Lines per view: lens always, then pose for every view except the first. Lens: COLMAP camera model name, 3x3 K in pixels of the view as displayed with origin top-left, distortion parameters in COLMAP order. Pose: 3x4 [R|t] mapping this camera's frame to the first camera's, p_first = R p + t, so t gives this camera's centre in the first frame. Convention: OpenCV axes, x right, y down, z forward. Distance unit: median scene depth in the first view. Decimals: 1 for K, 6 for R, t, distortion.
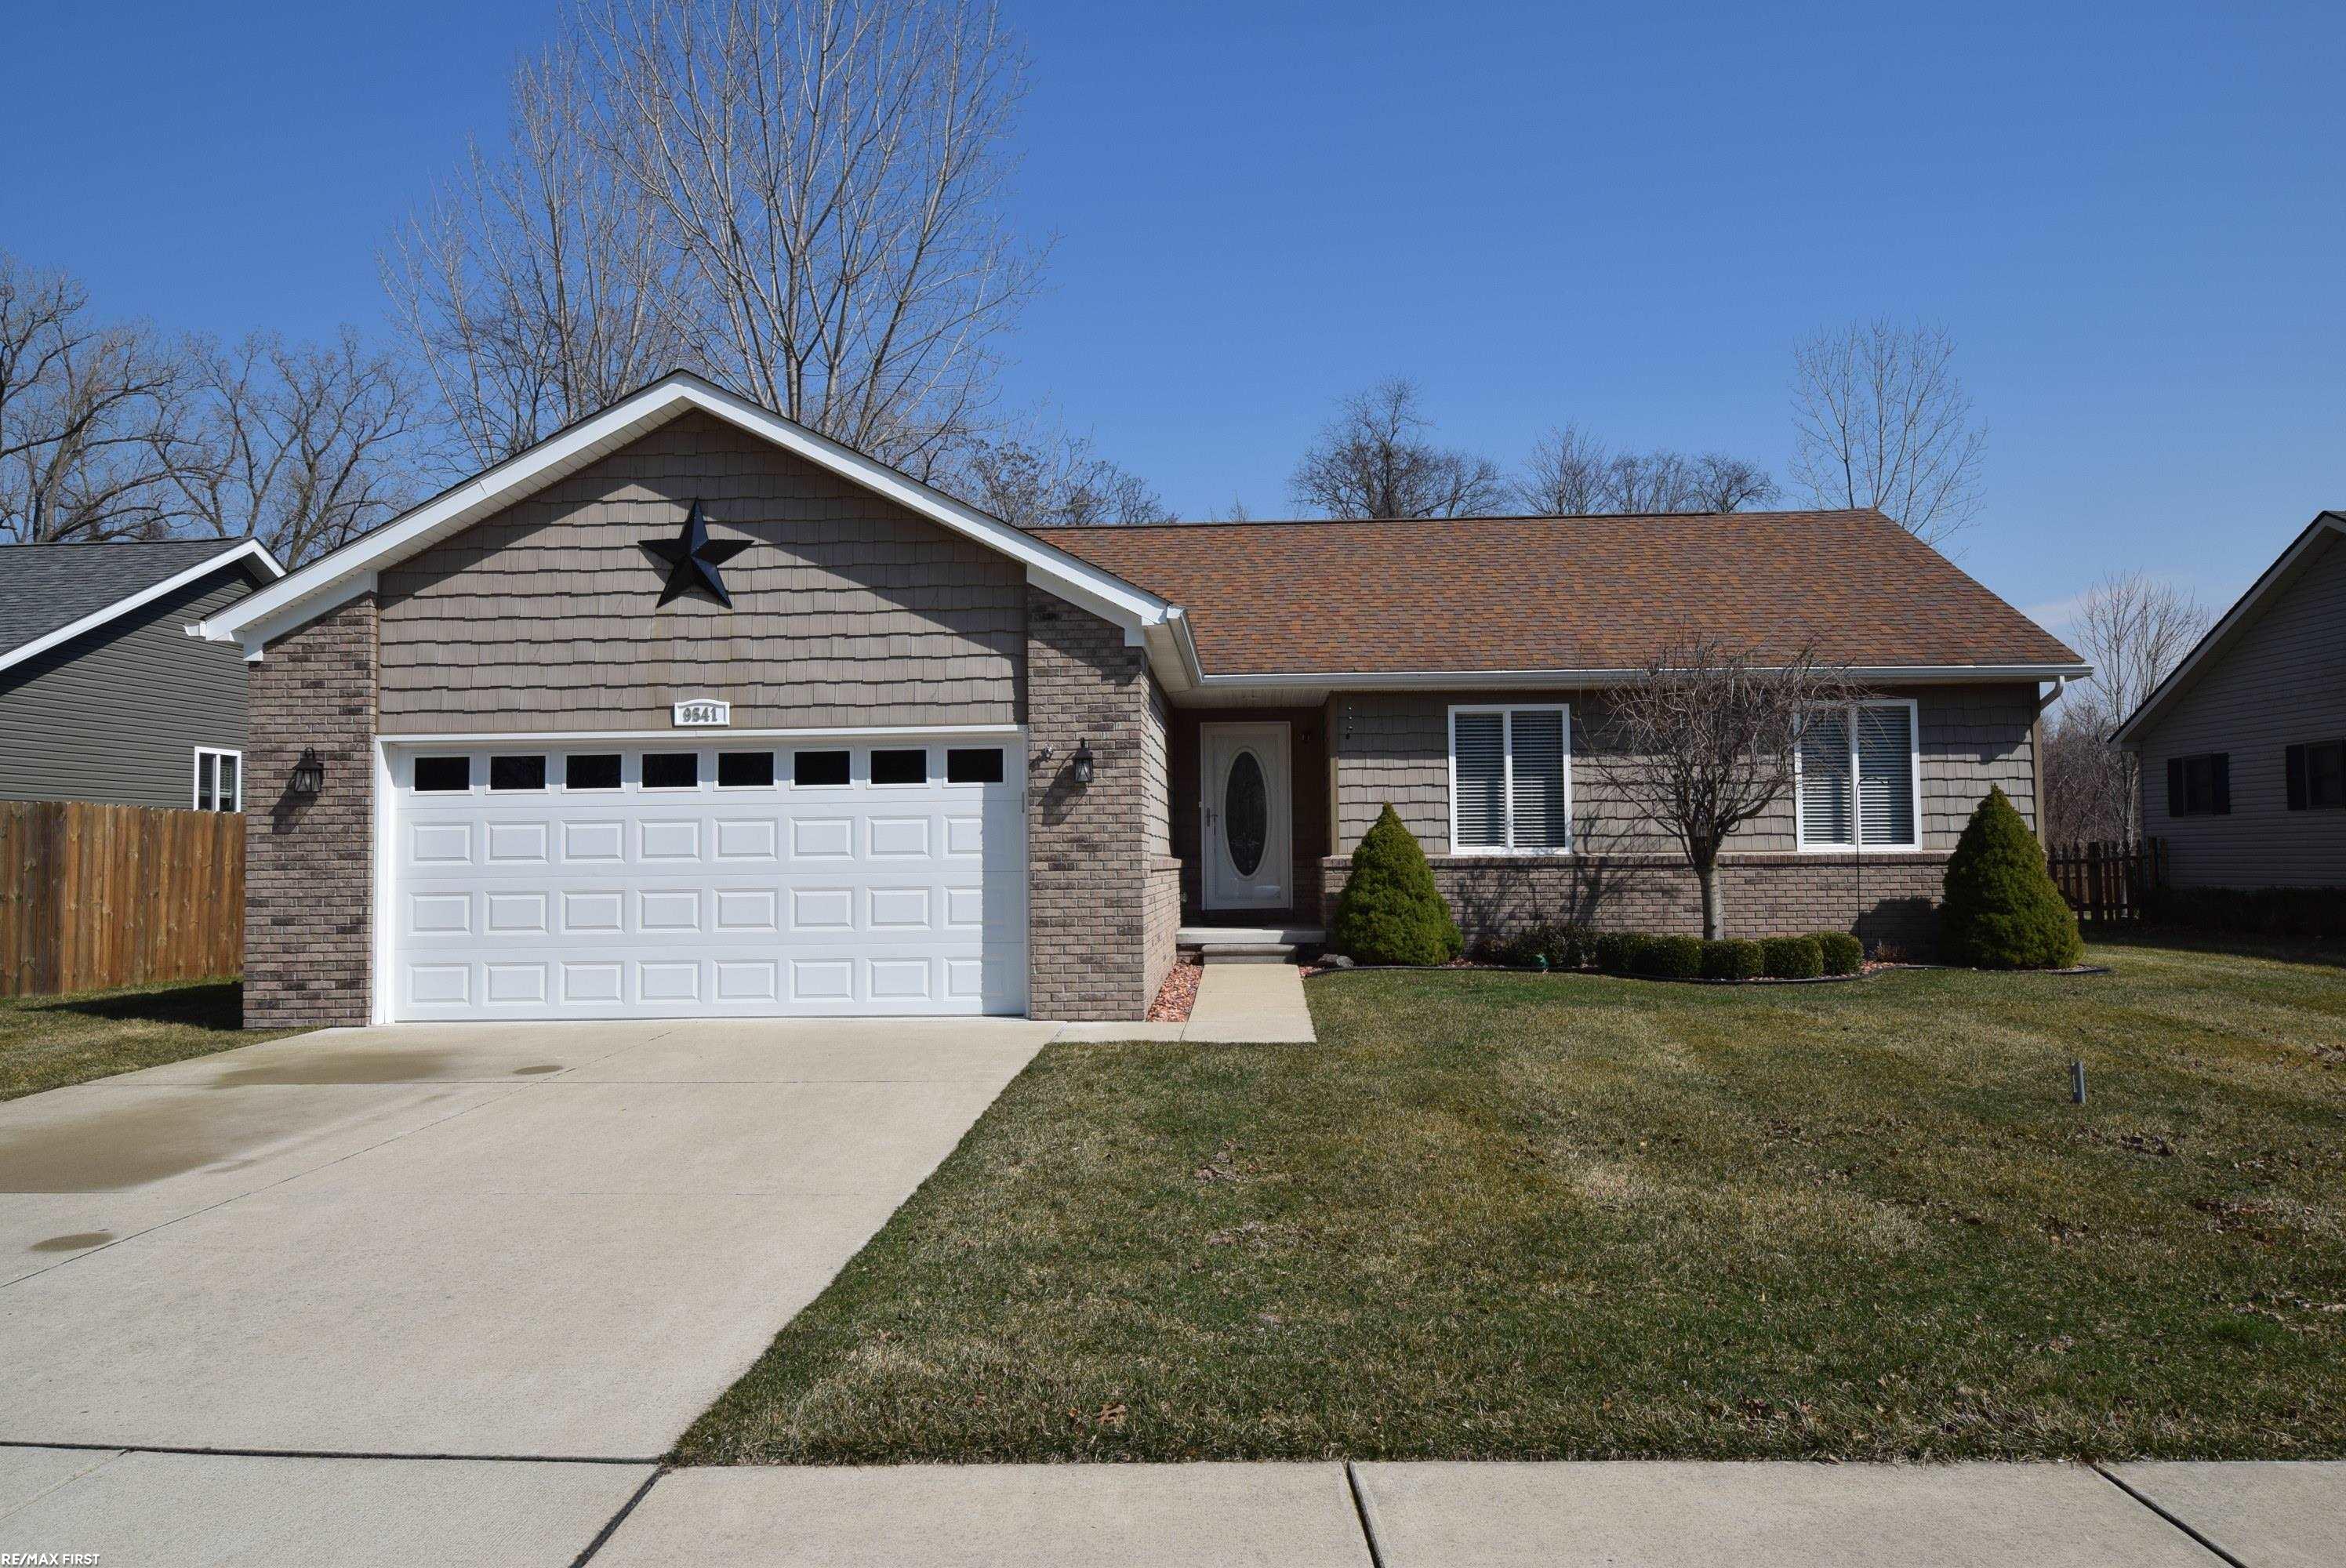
lens RADIAL K [[1678.7, 0, 1169.7], [0, 1678.7, 788.6], [0, 0, 1]] dist [0.019397, 0.000325]
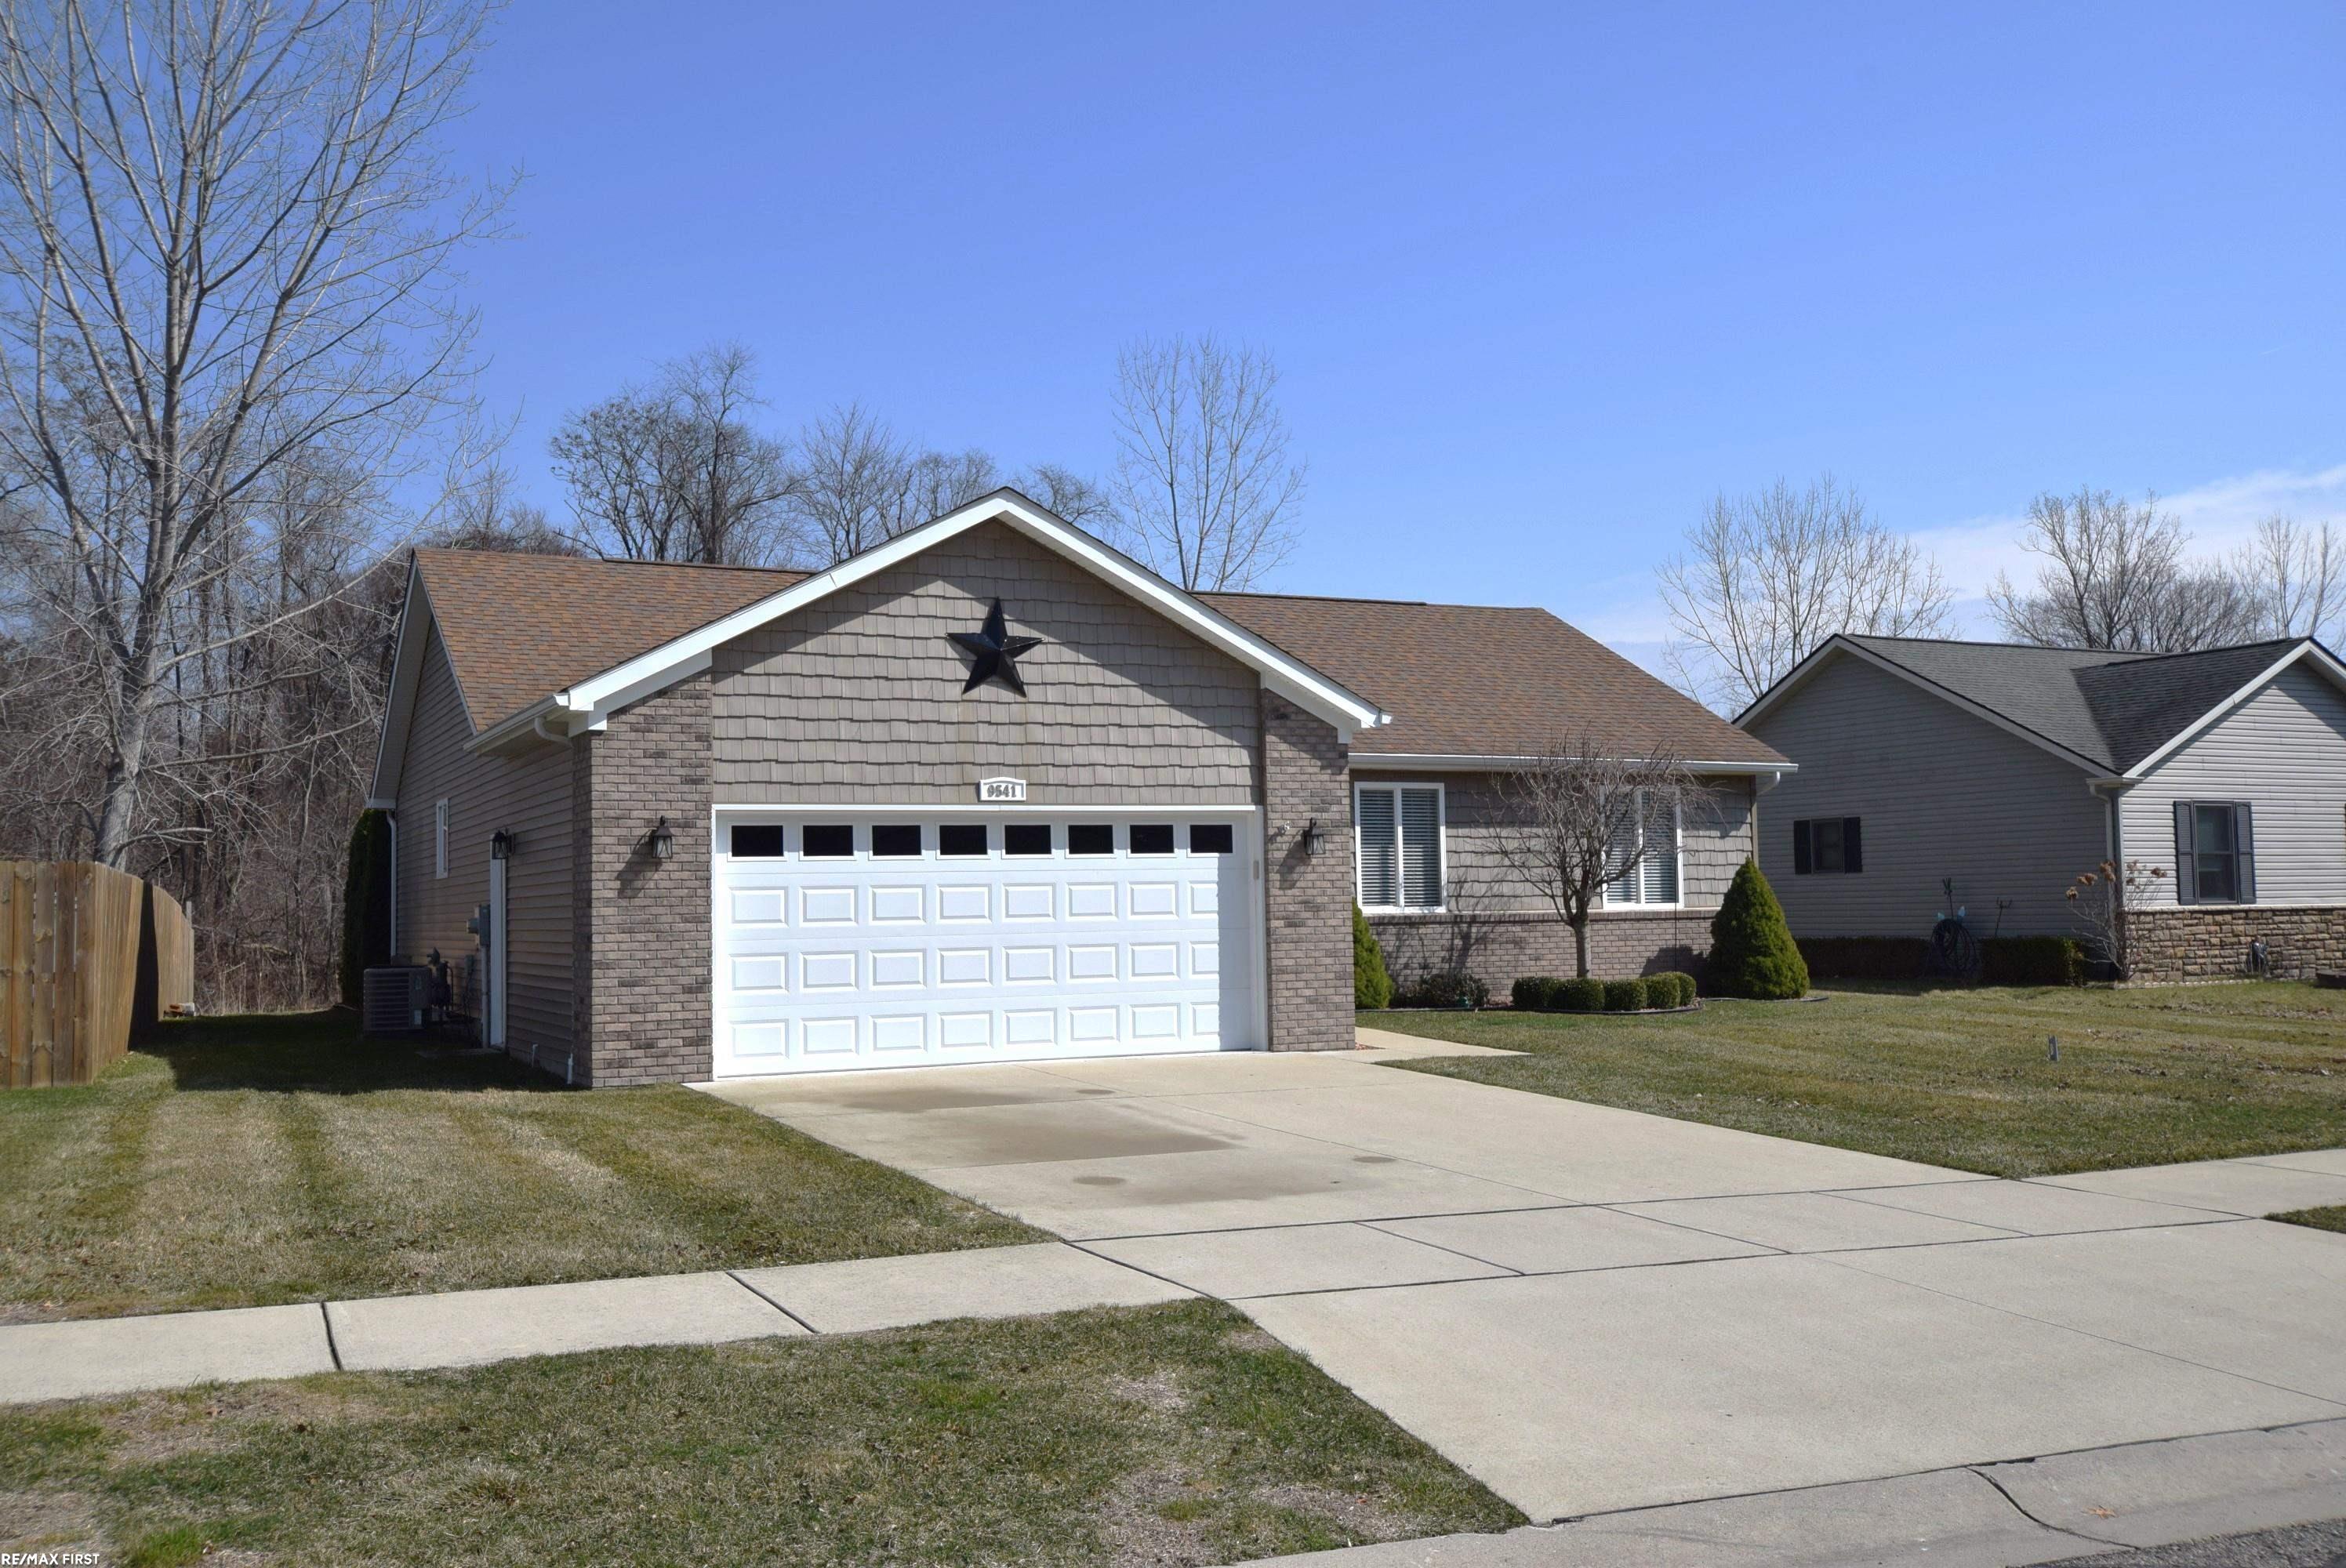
lens RADIAL K [[2228.0, 0, 1173.3], [0, 2228.0, 779.3], [0, 0, 1]] dist [0.044115, 0.000000]
pose [[0.881463, 0.022954, 0.471694, -0.873475], [-0.012461, 0.999601, -0.025357, -0.015352], [-0.472088, 0.016473, 0.881397, -0.363721]]
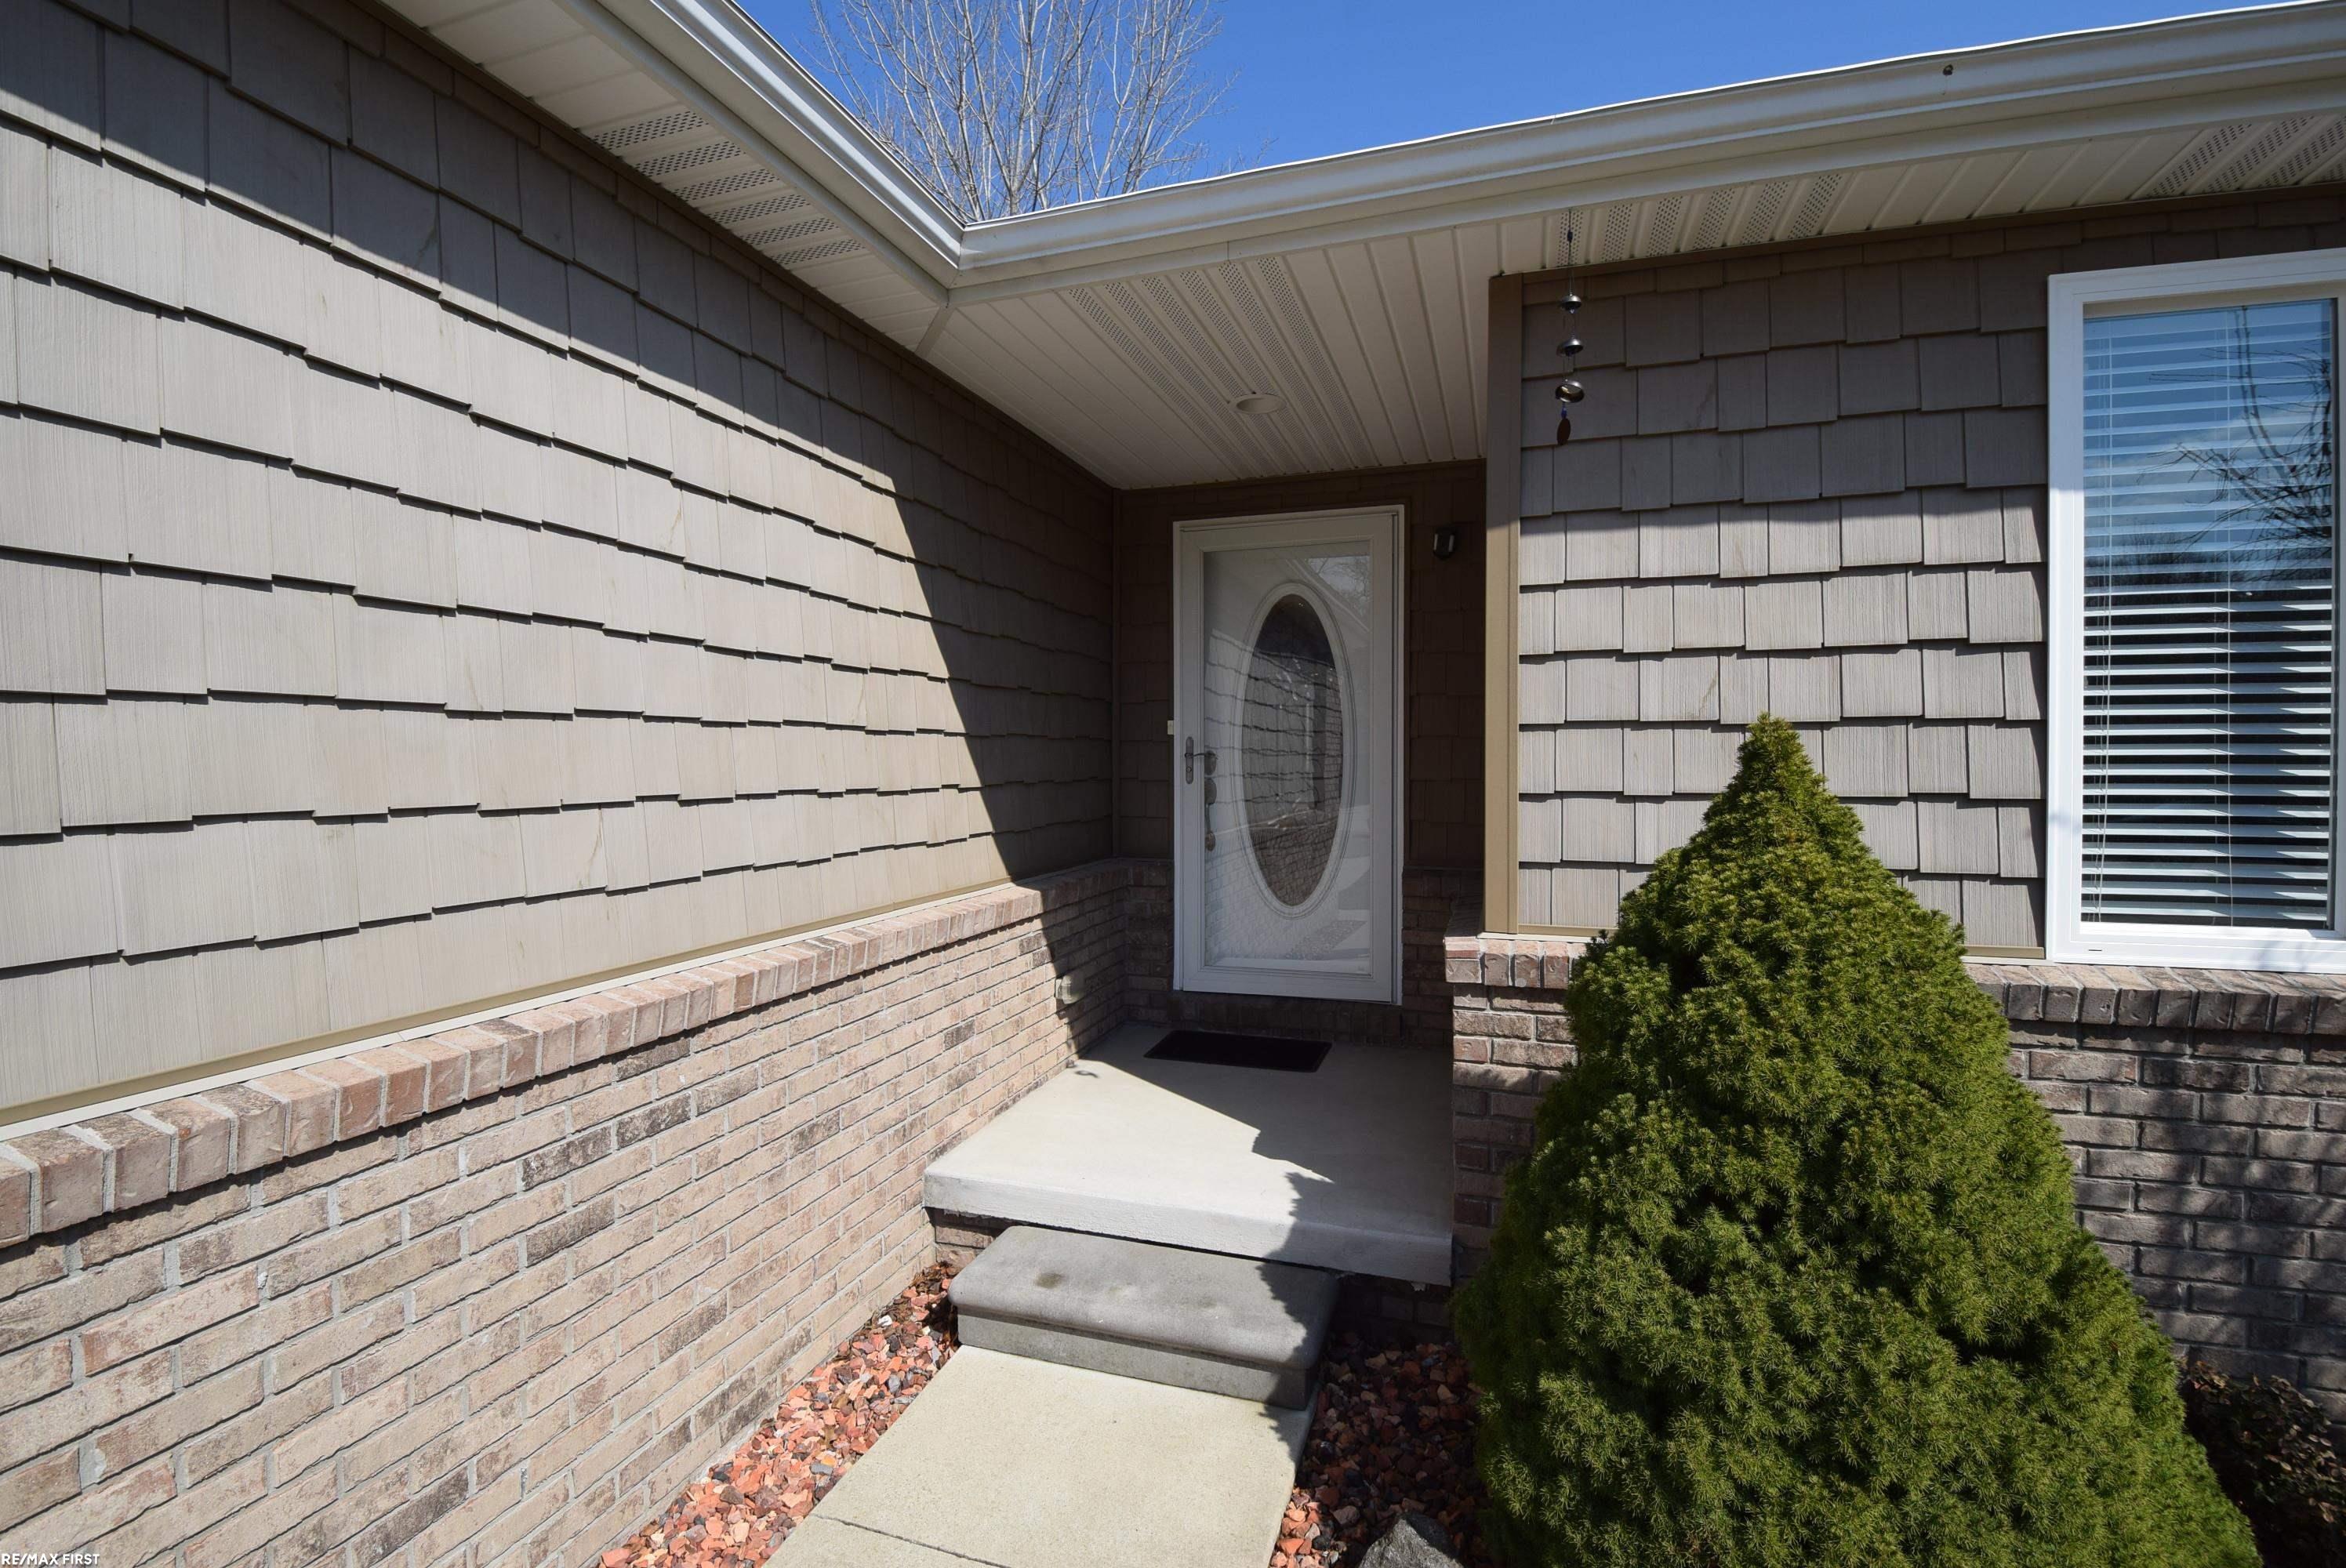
lens RADIAL K [[1073.7, 0, 1182.2], [0, 1073.7, 772.6], [0, 0, 1]] dist [-0.003120, -0.000202]
pose [[0.969861, 0.015369, -0.243172, 0.121538], [-0.002038, 0.998485, 0.054979, 0.009699], [0.243649, -0.052827, 0.968424, 1.112471]]
